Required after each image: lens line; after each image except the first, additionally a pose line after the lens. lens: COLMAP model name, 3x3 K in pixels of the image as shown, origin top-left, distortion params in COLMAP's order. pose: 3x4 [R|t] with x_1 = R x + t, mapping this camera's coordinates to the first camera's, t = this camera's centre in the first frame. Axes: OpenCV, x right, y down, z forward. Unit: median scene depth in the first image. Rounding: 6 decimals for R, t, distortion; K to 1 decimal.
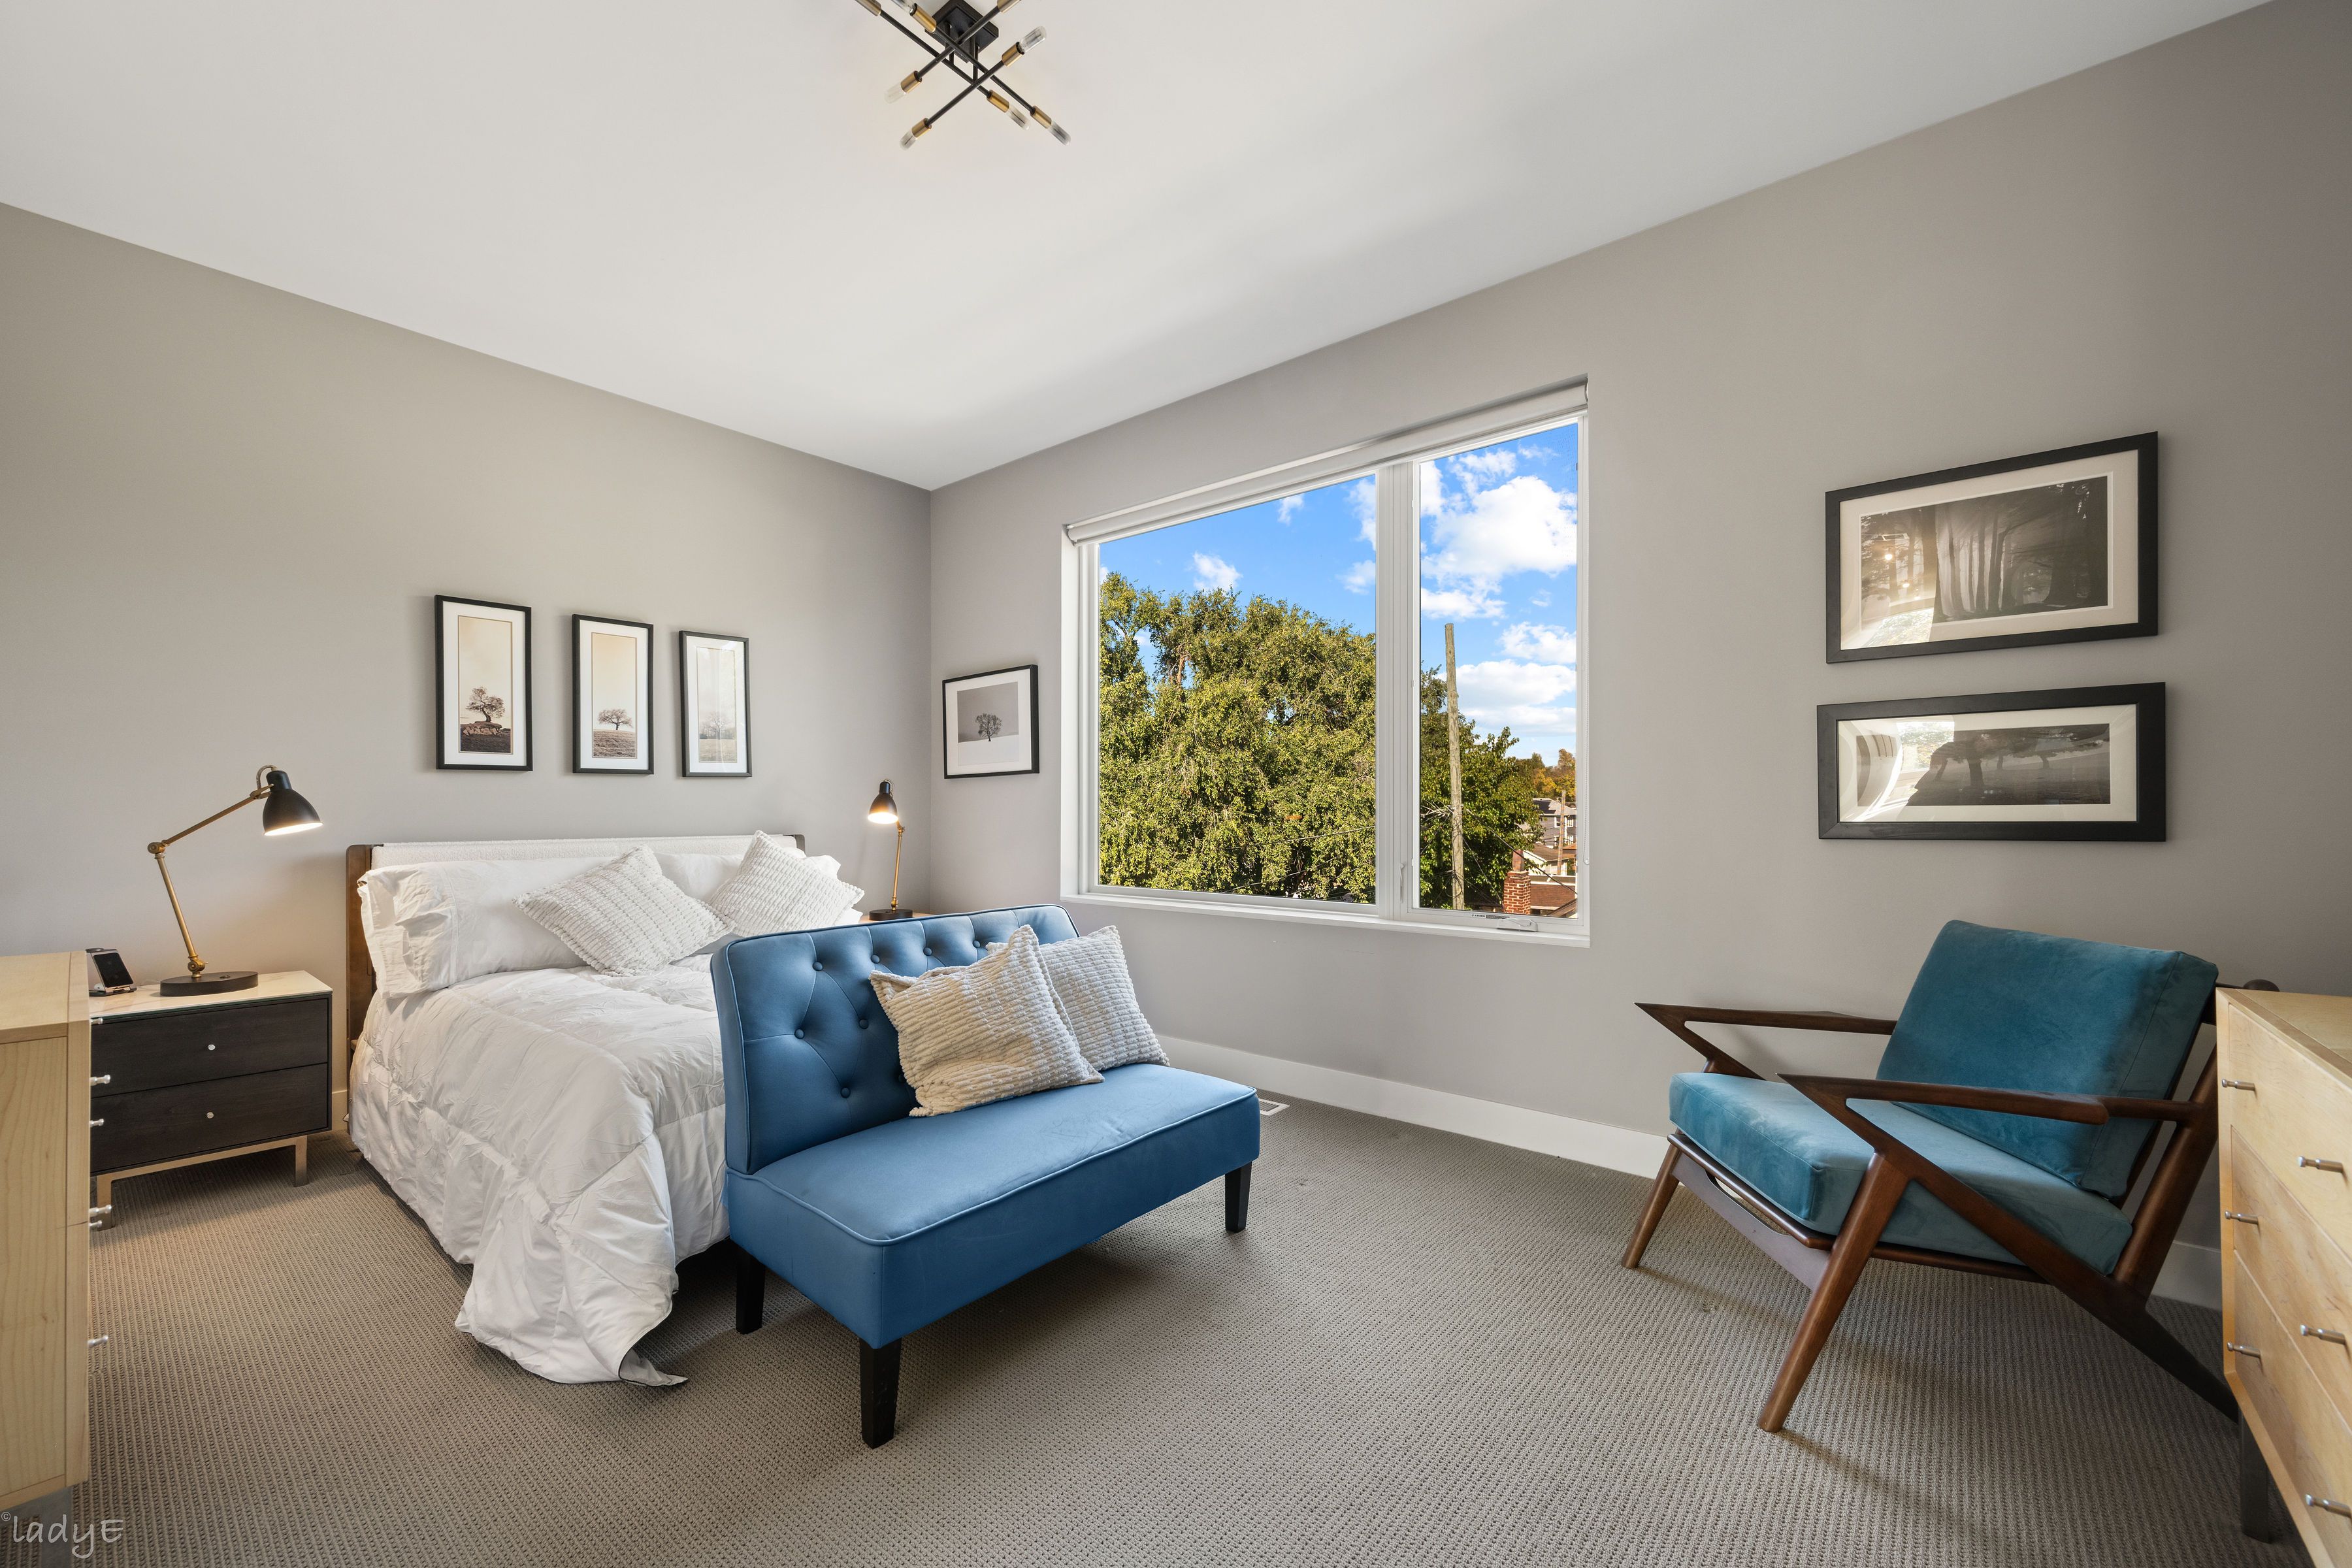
lens RADIAL K [[935.8, 0, 1174.0], [0, 935.8, 804.1], [0, 0, 1]] dist [-0.004827, -0.000071]
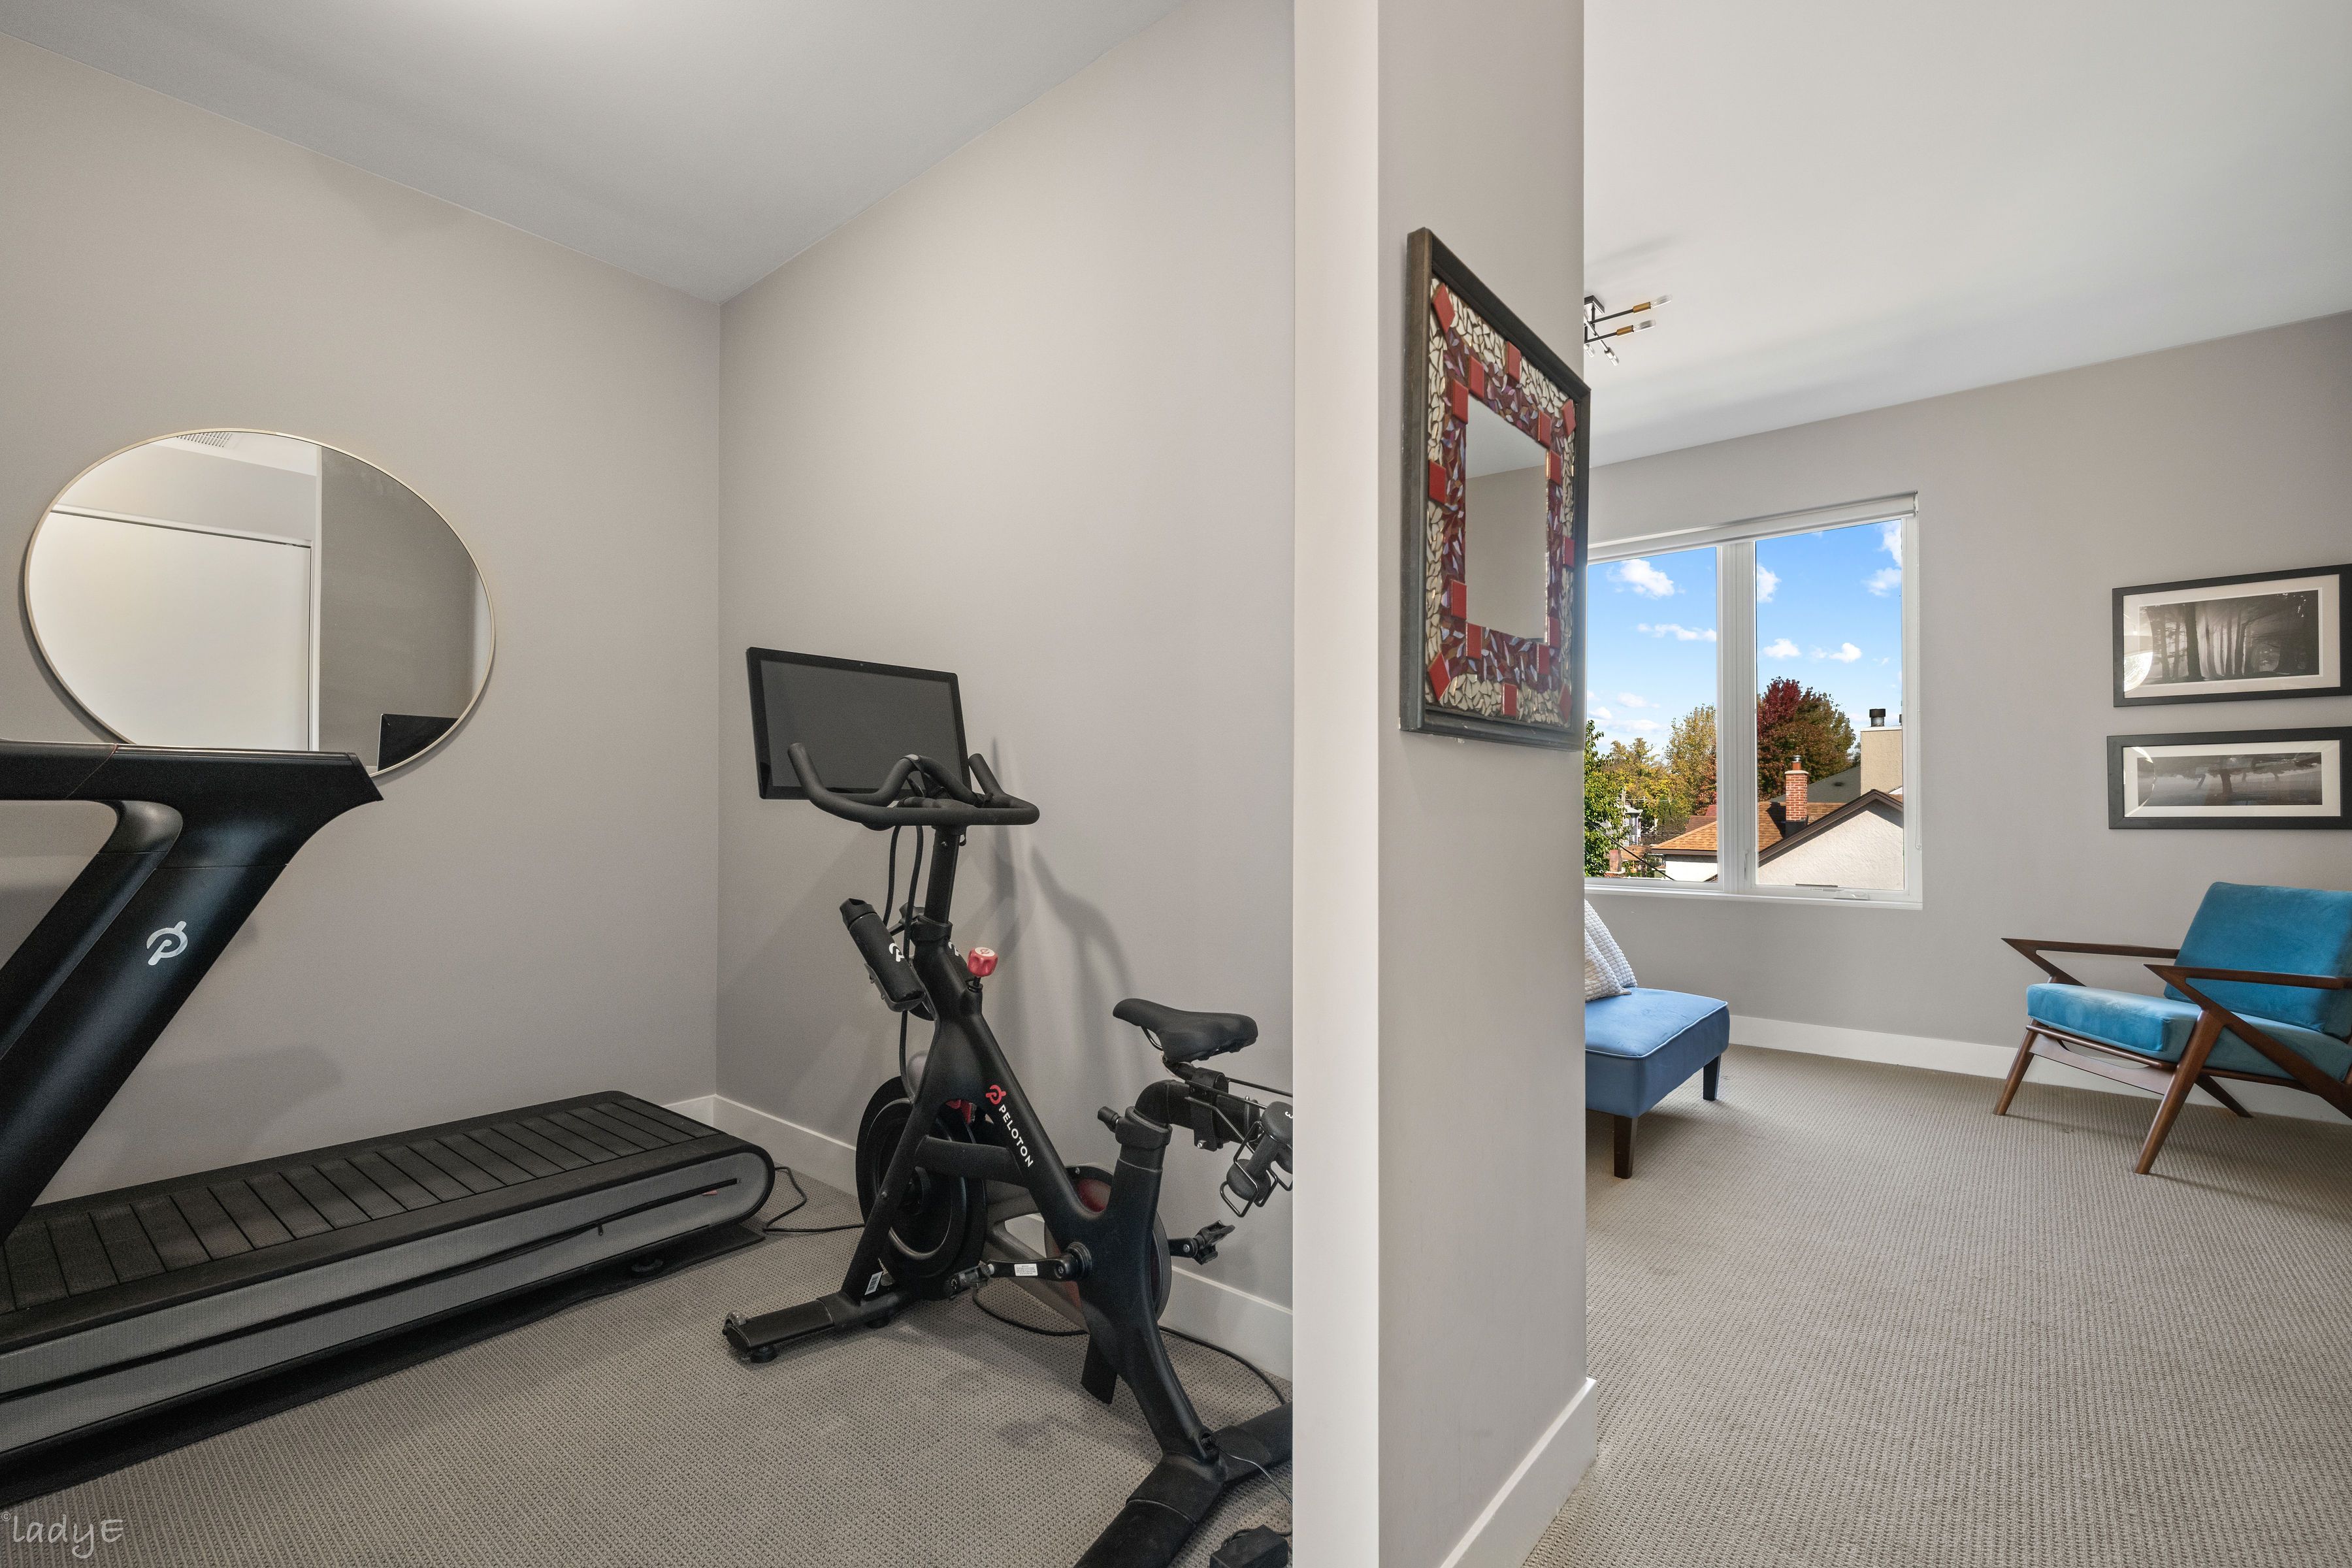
lens RADIAL K [[1041.0, 0, 1172.9], [0, 1041.0, 789.0], [0, 0, 1]] dist [-0.002485, 0.000427]
pose [[0.999999, 0.000630, -0.001328, -0.837300], [-0.000645, 0.999939, -0.011056, -0.006500], [0.001321, 0.011057, 0.999938, -0.672389]]
